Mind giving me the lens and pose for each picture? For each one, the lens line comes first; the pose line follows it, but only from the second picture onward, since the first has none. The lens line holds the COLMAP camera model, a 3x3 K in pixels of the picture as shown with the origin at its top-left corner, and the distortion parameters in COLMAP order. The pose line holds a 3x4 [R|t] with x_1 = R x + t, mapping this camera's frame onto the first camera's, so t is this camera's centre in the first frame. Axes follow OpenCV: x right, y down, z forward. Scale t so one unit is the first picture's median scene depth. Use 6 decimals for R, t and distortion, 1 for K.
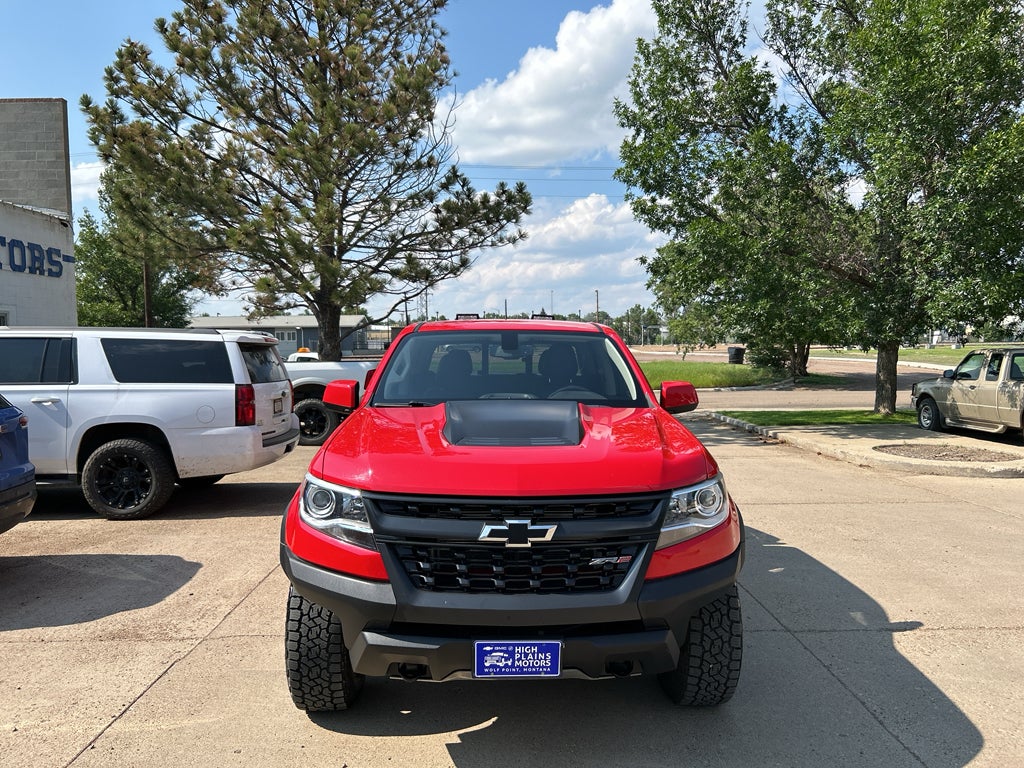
lens RADIAL K [[764.4, 0, 512.0], [0, 764.4, 384.0], [0, 0, 1]] dist [0.070753, -0.173956]
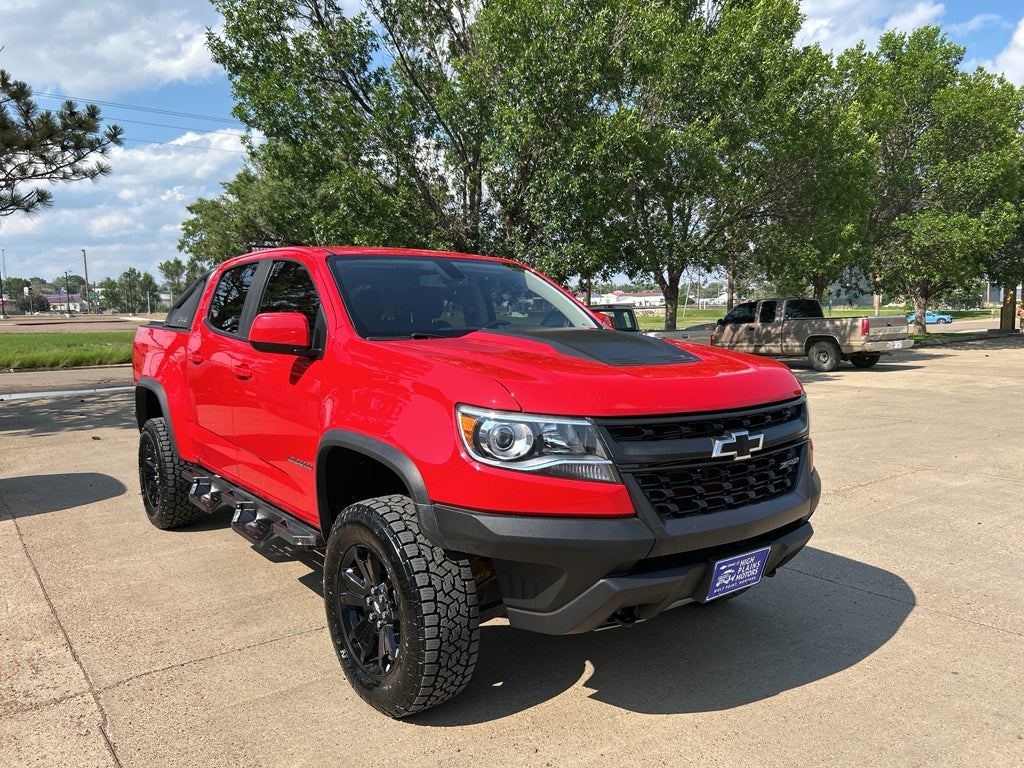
lens RADIAL K [[776.3, 0, 512.0], [0, 776.3, 384.0], [0, 0, 1]] dist [-0.000114, 0.000658]
pose [[0.811173, -0.054791, 0.582234, -0.665472], [0.032339, 0.998281, 0.048888, 0.049680], [-0.583912, -0.020828, 0.811550, 0.310992]]
